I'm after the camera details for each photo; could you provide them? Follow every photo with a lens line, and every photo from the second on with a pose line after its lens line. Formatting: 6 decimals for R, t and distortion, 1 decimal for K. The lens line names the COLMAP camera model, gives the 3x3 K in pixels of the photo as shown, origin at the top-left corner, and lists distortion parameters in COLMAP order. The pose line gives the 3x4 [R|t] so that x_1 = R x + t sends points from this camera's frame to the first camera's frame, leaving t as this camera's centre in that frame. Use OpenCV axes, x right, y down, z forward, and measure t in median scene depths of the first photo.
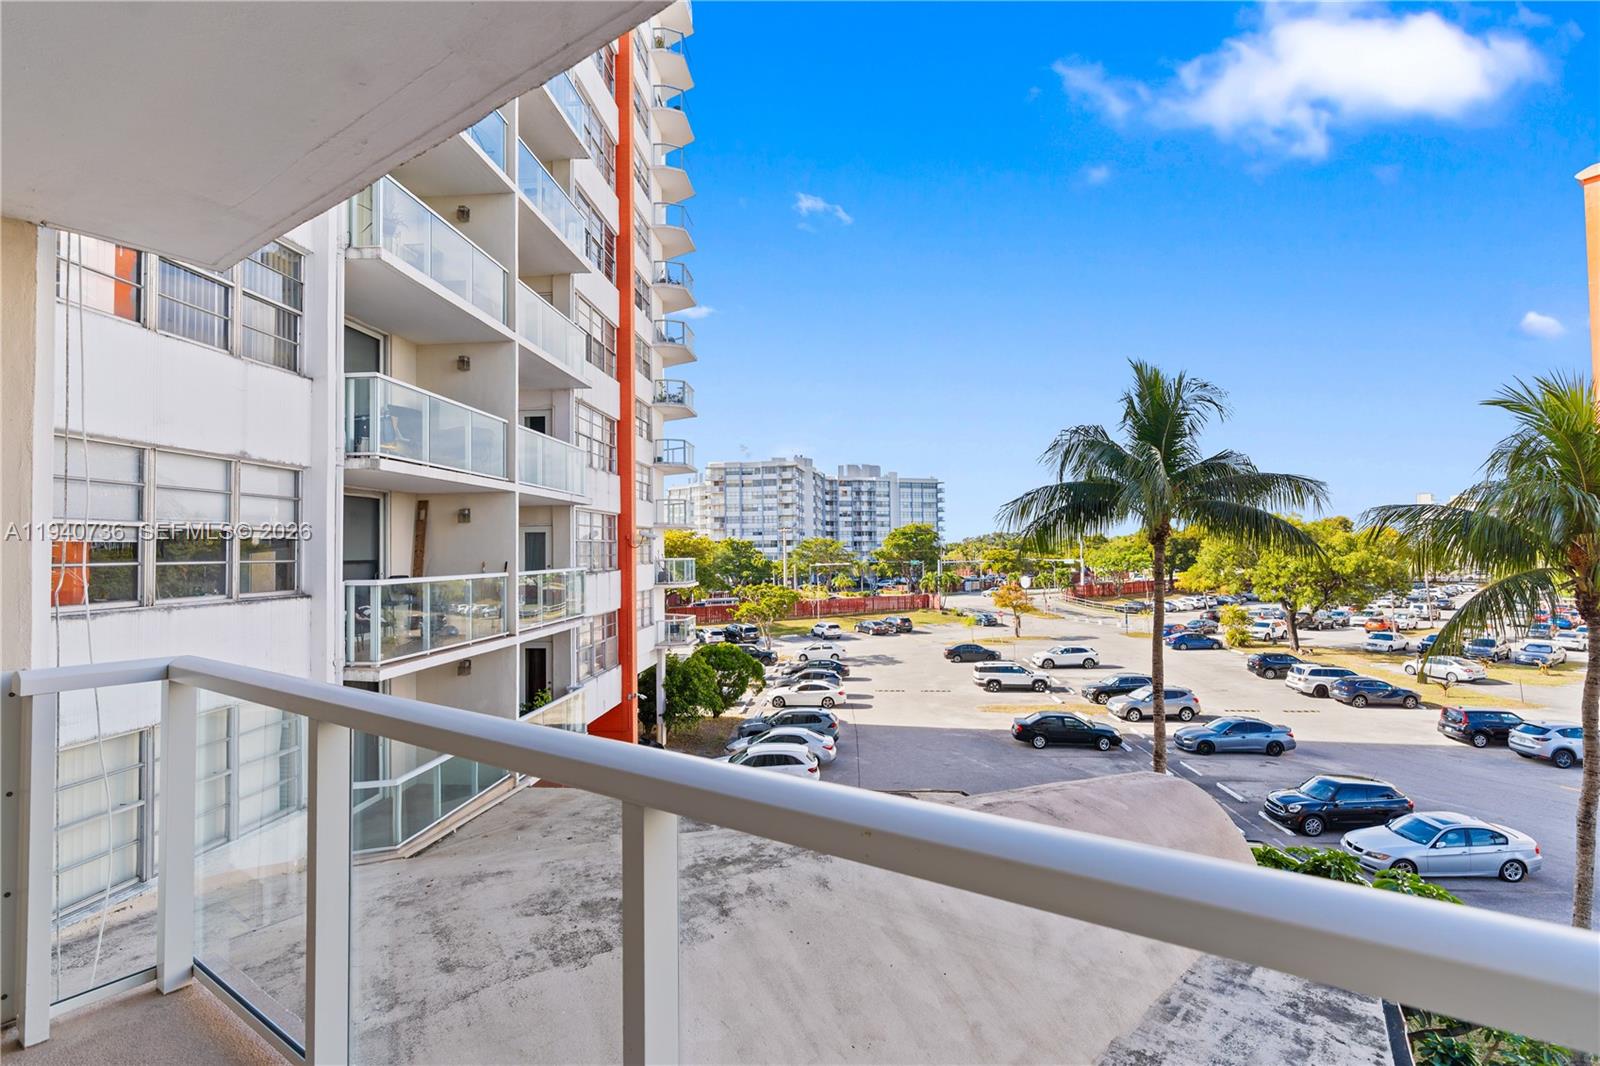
lens RADIAL K [[728.8, 0, 813.7], [0, 728.8, 520.2], [0, 0, 1]] dist [-0.002361, 0.000269]
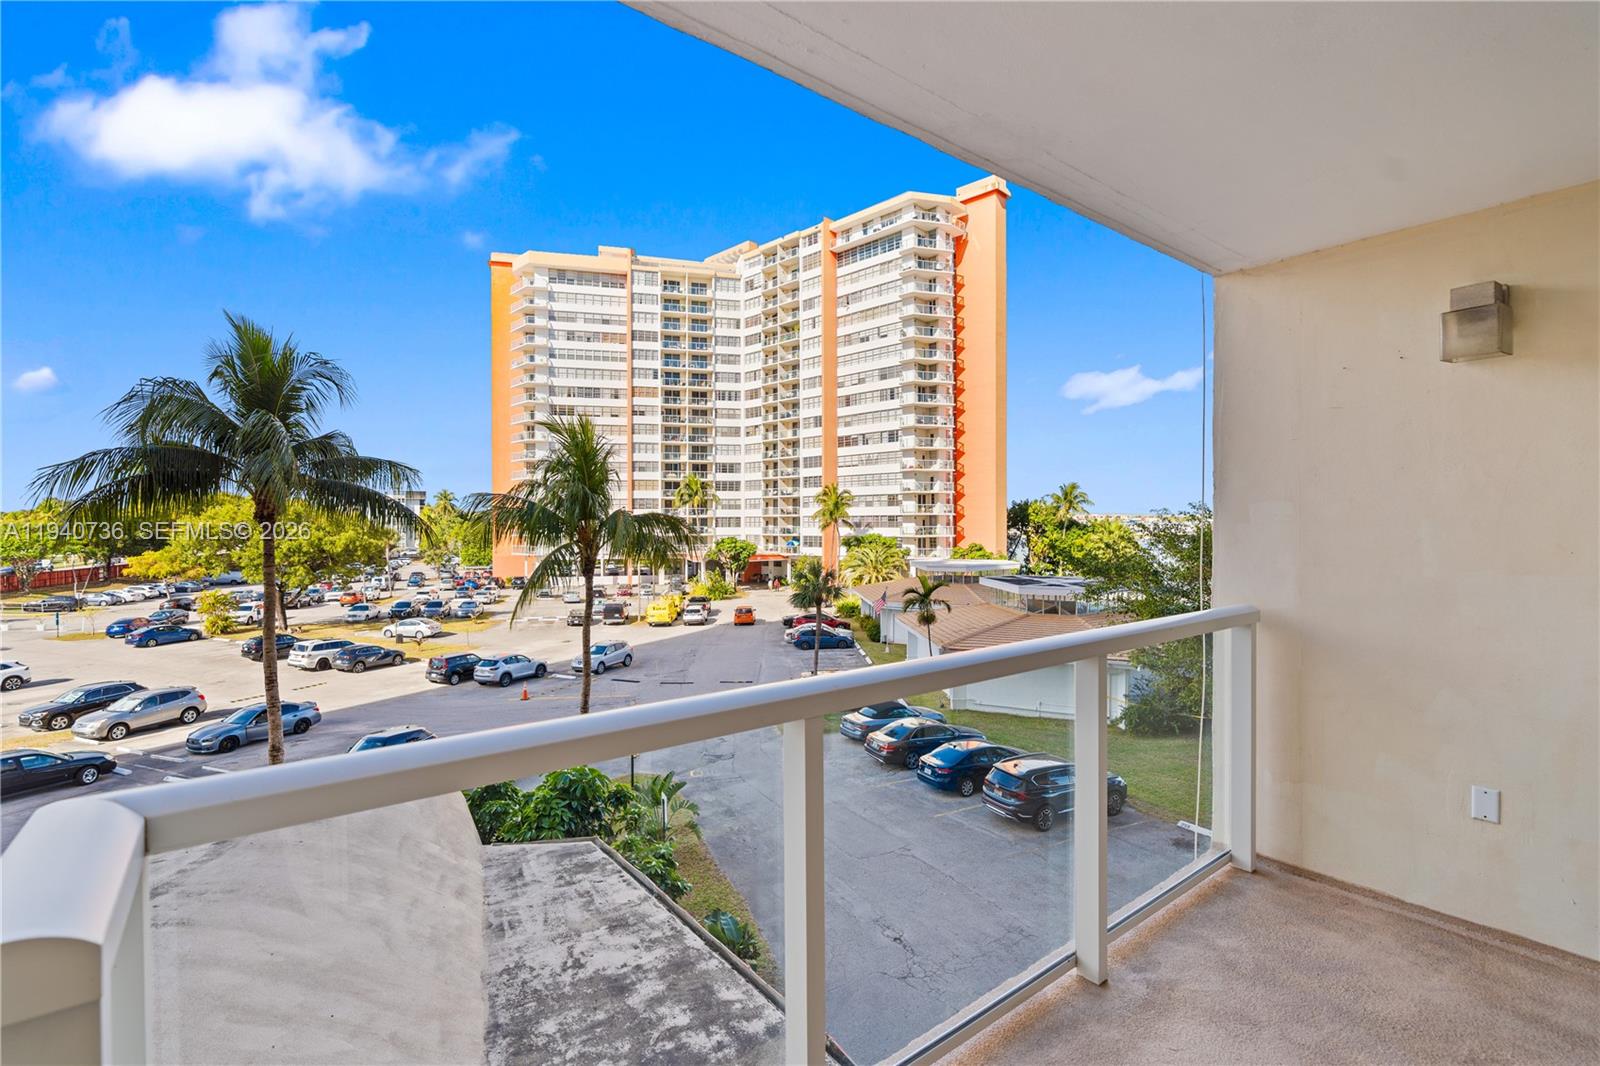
lens RADIAL K [[728.8, 0, 783.3], [0, 728.8, 534.6], [0, 0, 1]] dist [-0.002361, 0.000269]
pose [[0.335052, -0.005452, 0.942184, -0.070635], [-0.039258, 0.999034, 0.019742, 0.001501], [-0.941381, -0.043603, 0.334515, 0.034309]]
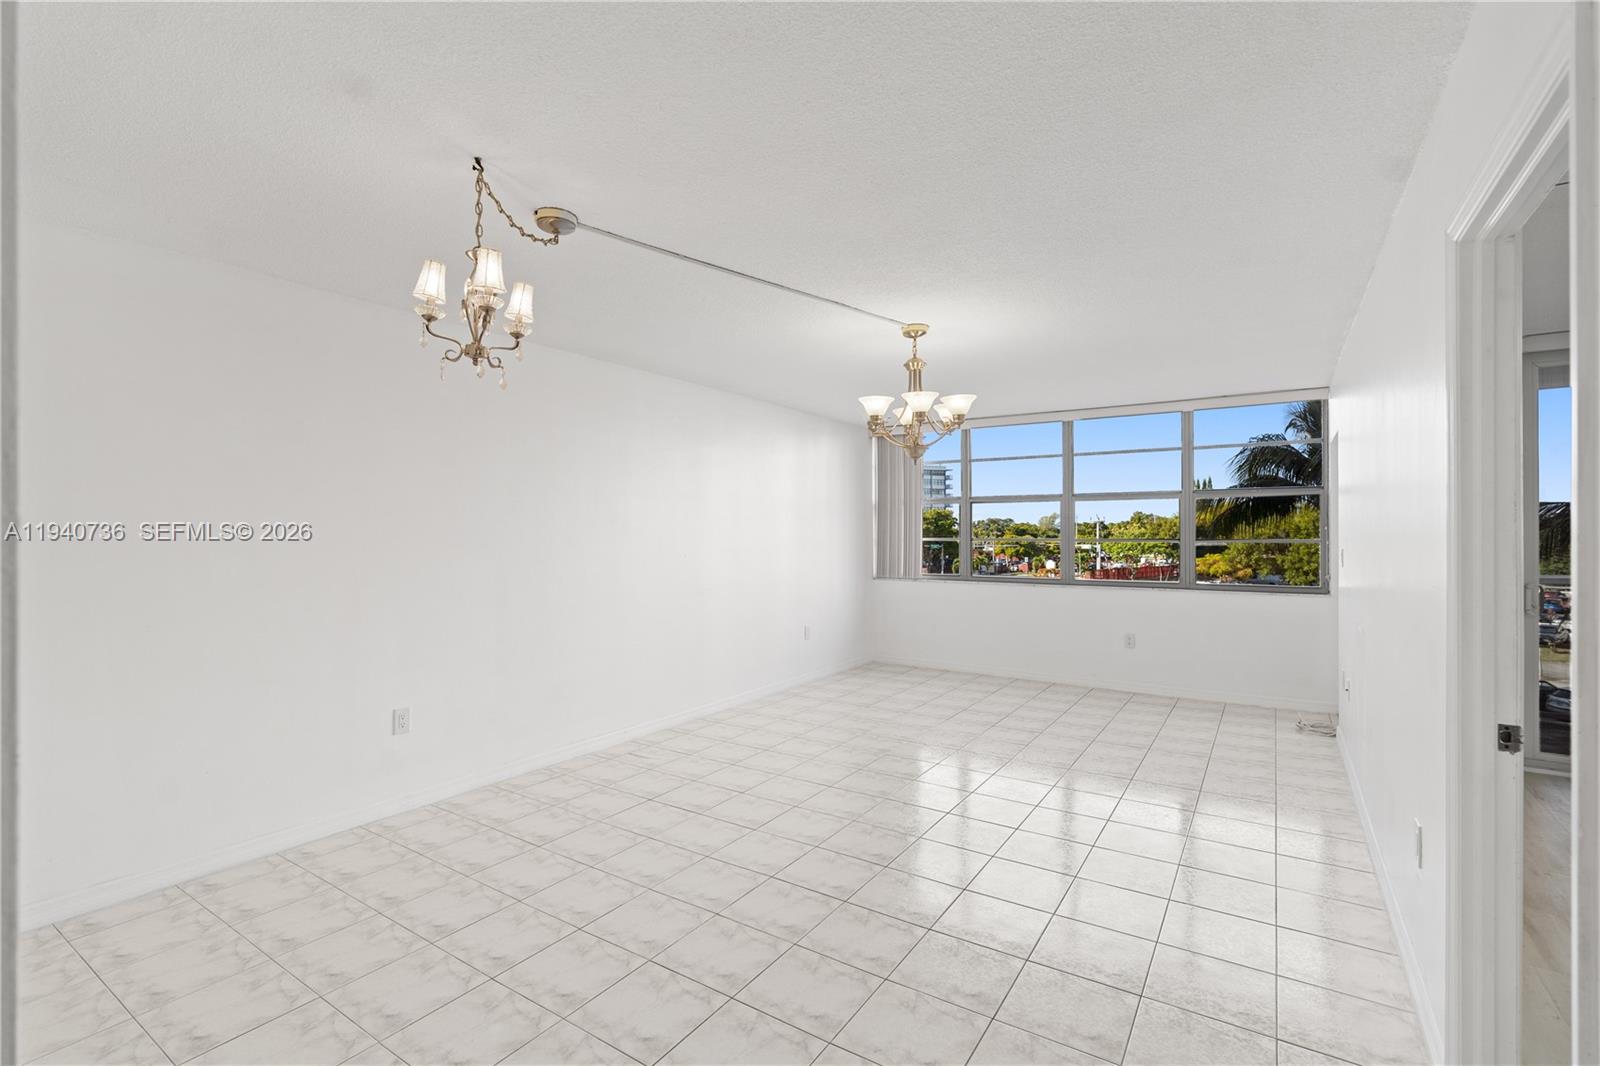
lens RADIAL K [[728.8, 0, 805.0], [0, 728.8, 526.2], [0, 0, 1]] dist [-0.002361, 0.000269]
pose [[0.999750, 0.008709, 0.020578, -0.180817], [-0.009330, 0.999499, 0.030251, -0.001697], [-0.020304, -0.030435, 0.999330, -0.087077]]
